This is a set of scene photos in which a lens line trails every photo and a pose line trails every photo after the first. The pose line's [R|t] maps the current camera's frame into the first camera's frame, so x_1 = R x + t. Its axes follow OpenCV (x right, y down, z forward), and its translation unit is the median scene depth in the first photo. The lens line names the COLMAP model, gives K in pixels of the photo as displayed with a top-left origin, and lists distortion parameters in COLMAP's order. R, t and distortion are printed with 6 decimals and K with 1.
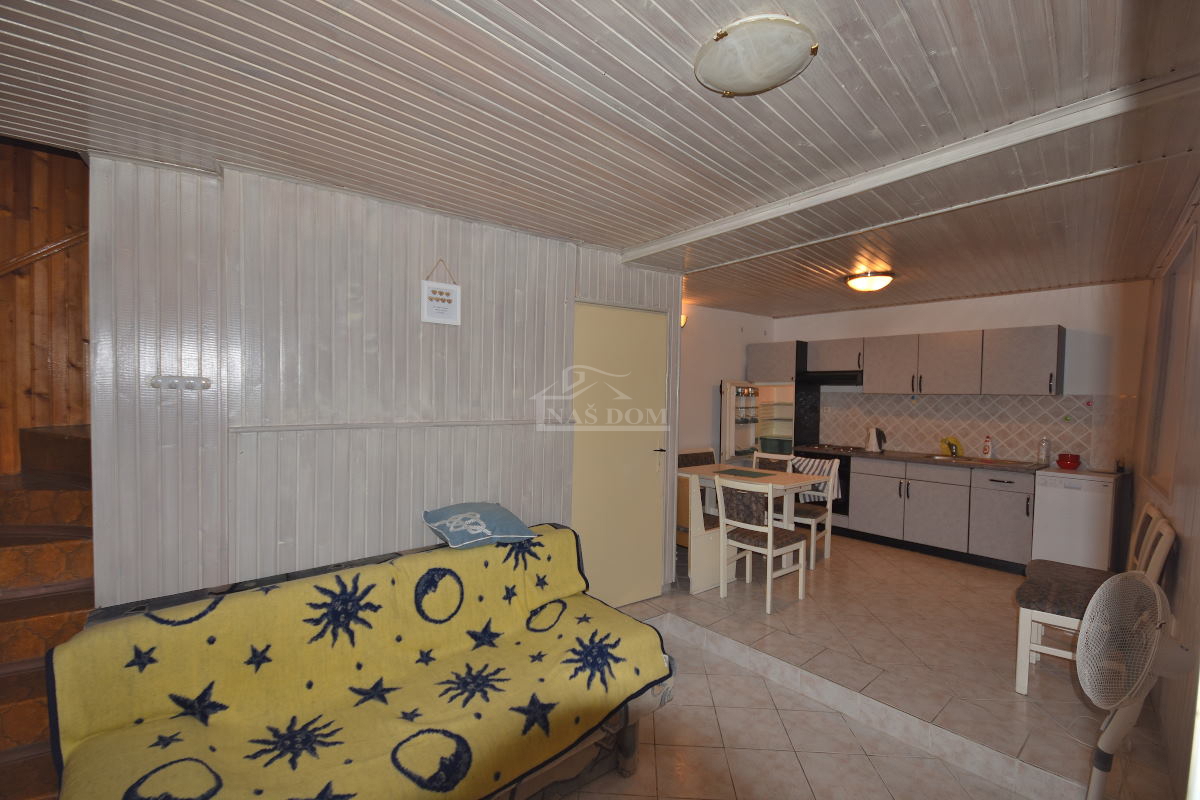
lens RADIAL K [[530.4, 0, 603.2], [0, 530.4, 407.9], [0, 0, 1]] dist [0.000238, -0.000092]
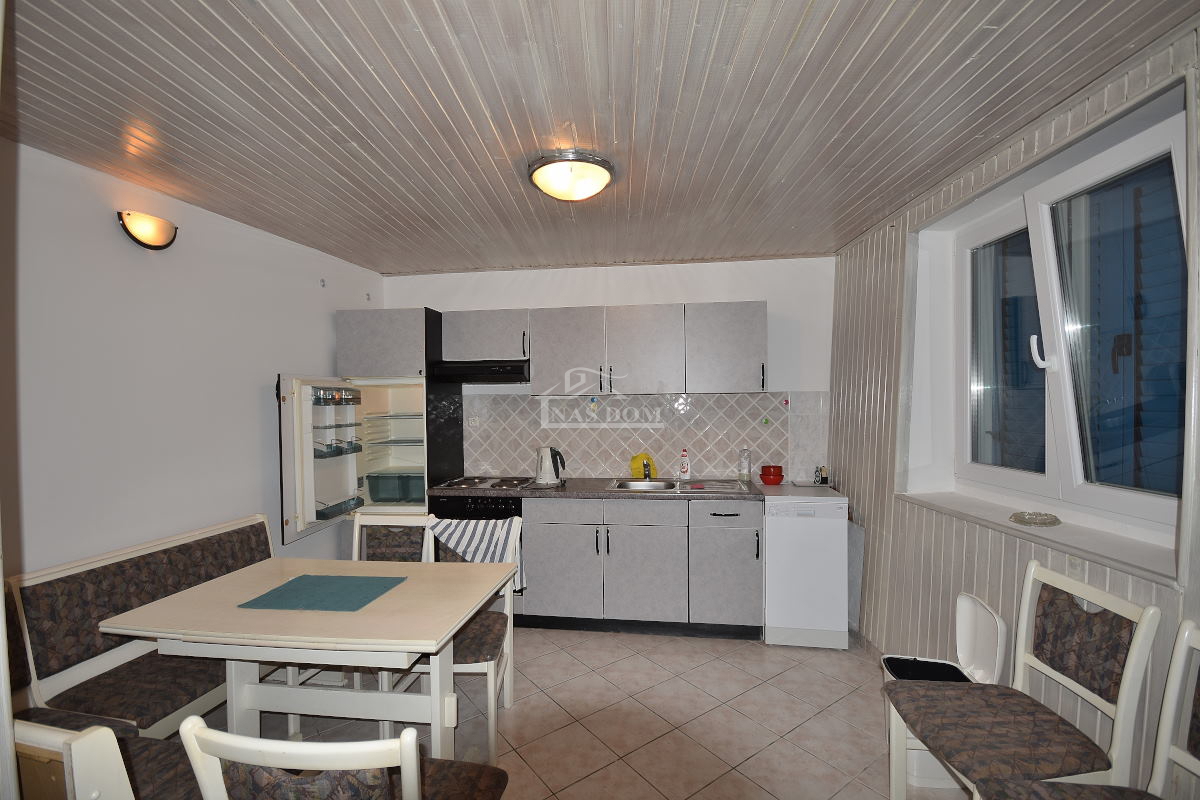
lens RADIAL K [[530.4, 0, 603.2], [0, 530.4, 407.9], [0, 0, 1]] dist [0.000238, -0.000092]
pose [[0.761547, -0.032273, 0.647306, 0.164812], [0.039983, 0.999197, 0.002778, -0.012137], [-0.646875, 0.023765, 0.762226, 0.537521]]
